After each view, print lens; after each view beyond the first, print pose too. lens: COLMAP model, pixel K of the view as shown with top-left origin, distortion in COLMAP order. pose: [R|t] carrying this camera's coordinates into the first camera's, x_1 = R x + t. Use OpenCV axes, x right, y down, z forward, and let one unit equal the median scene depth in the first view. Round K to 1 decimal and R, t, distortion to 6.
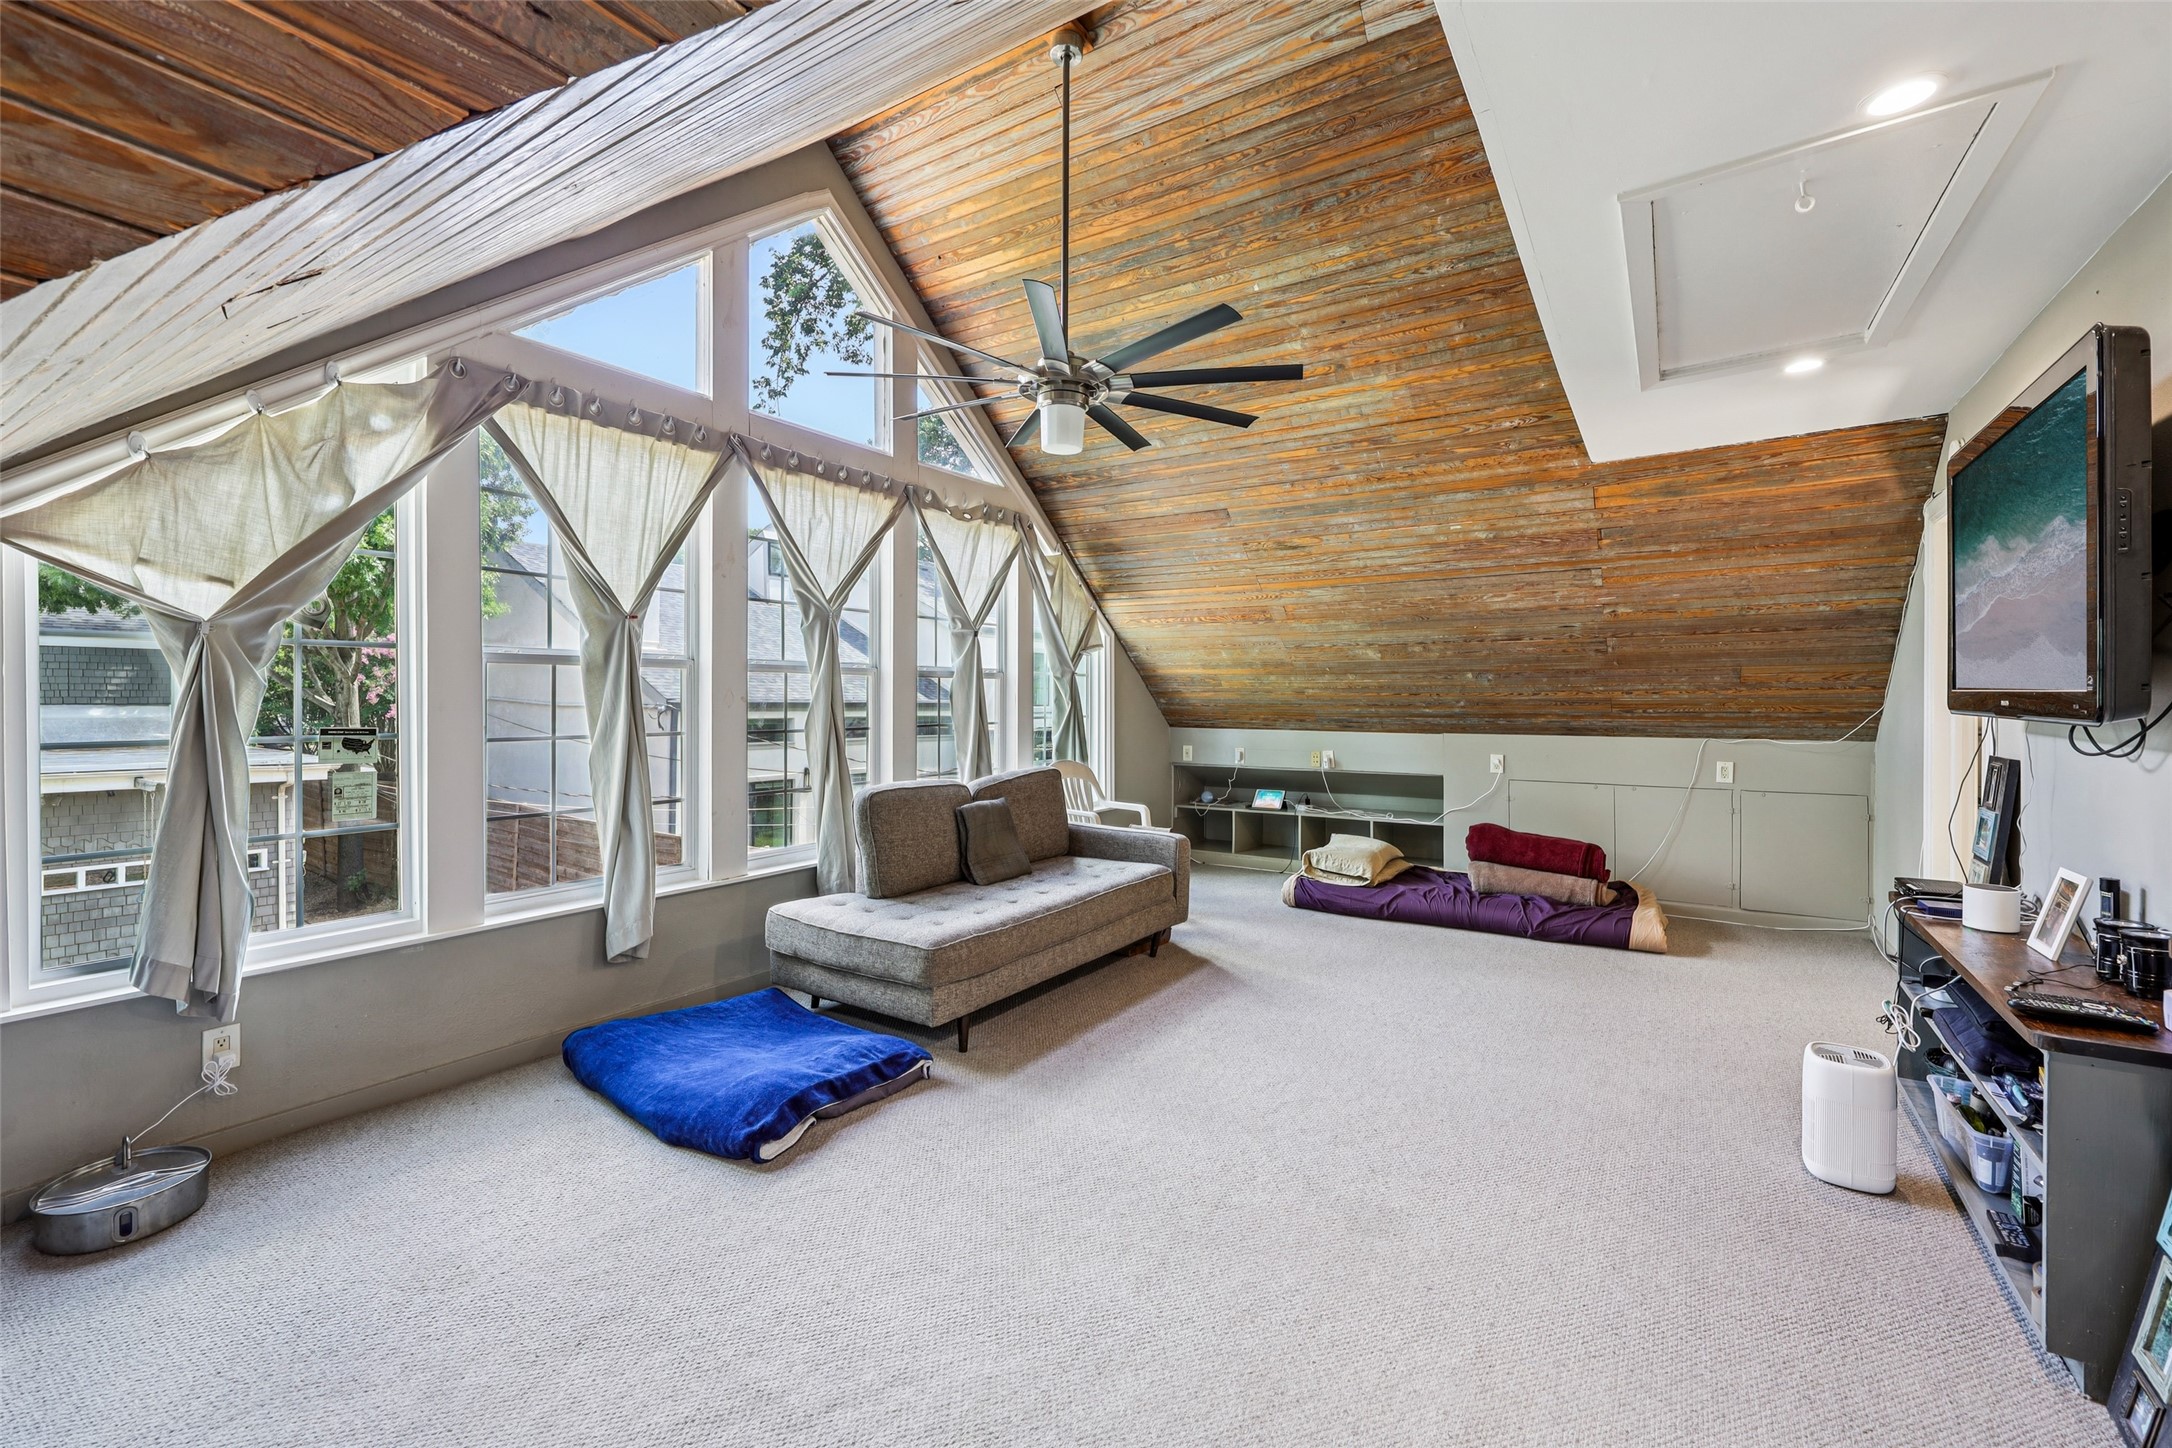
lens RADIAL K [[903.9, 0, 1088.7], [0, 903.9, 704.7], [0, 0, 1]] dist [-0.000056, -0.000224]
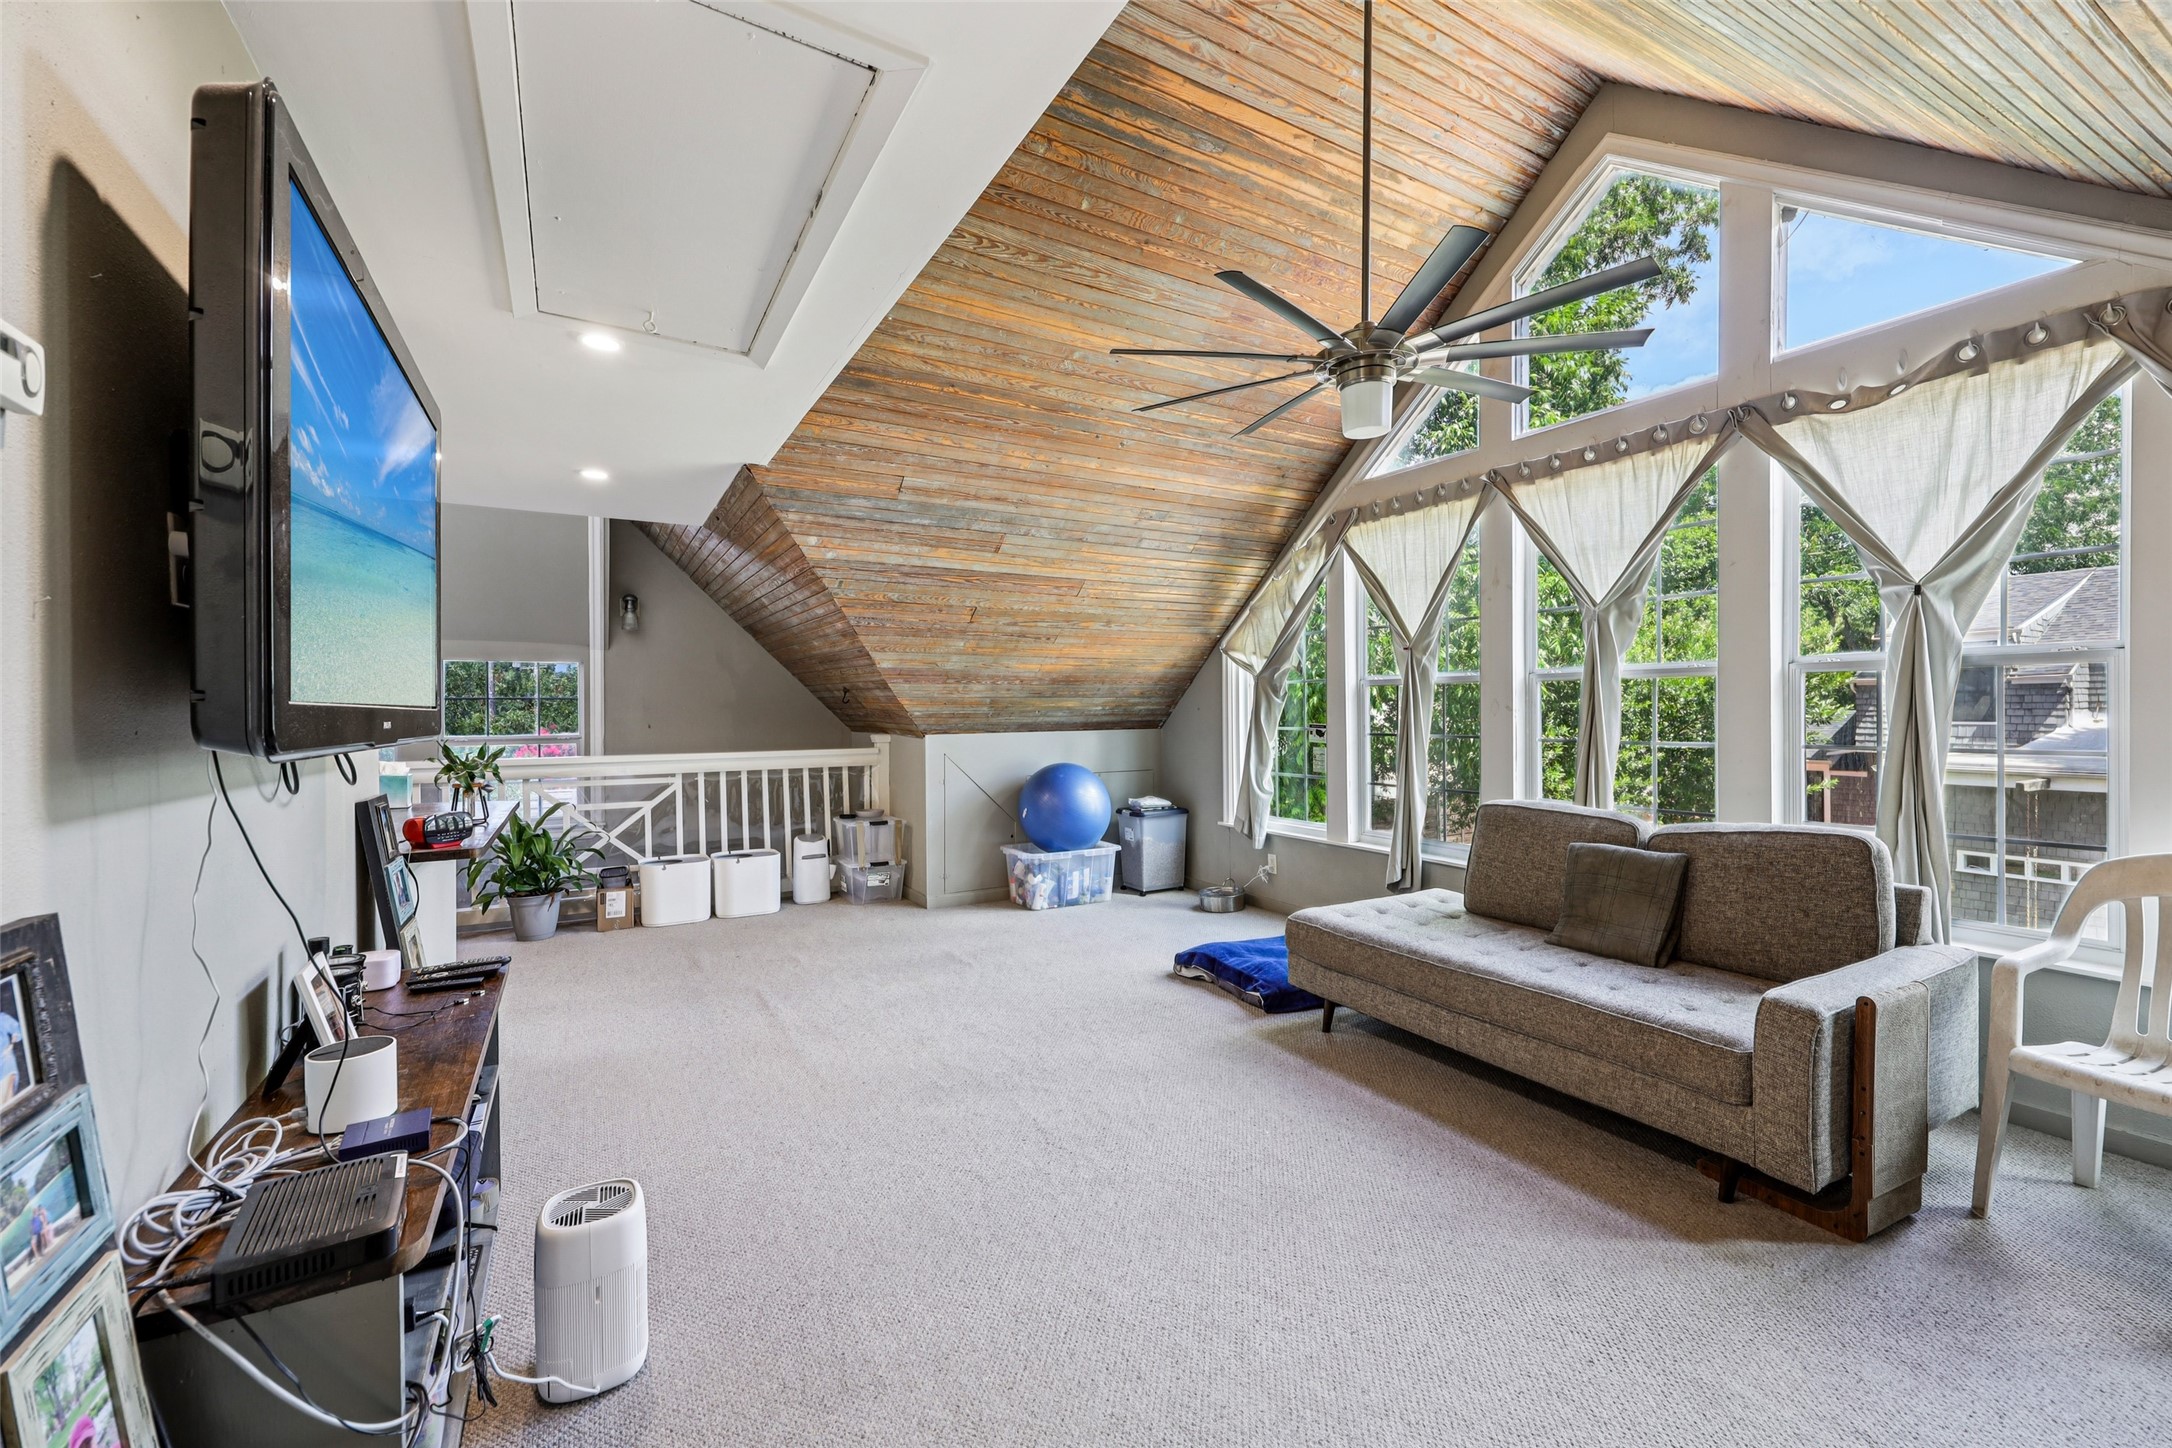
lens RADIAL K [[894.8, 0, 1094.0], [0, 894.8, 712.8], [0, 0, 1]] dist [0.000508, -0.000053]
pose [[-0.454086, 0.003713, -0.890950, 0.878901], [0.001007, 0.999993, 0.003654, -0.005105], [0.890957, 0.000762, -0.454087, 1.149407]]
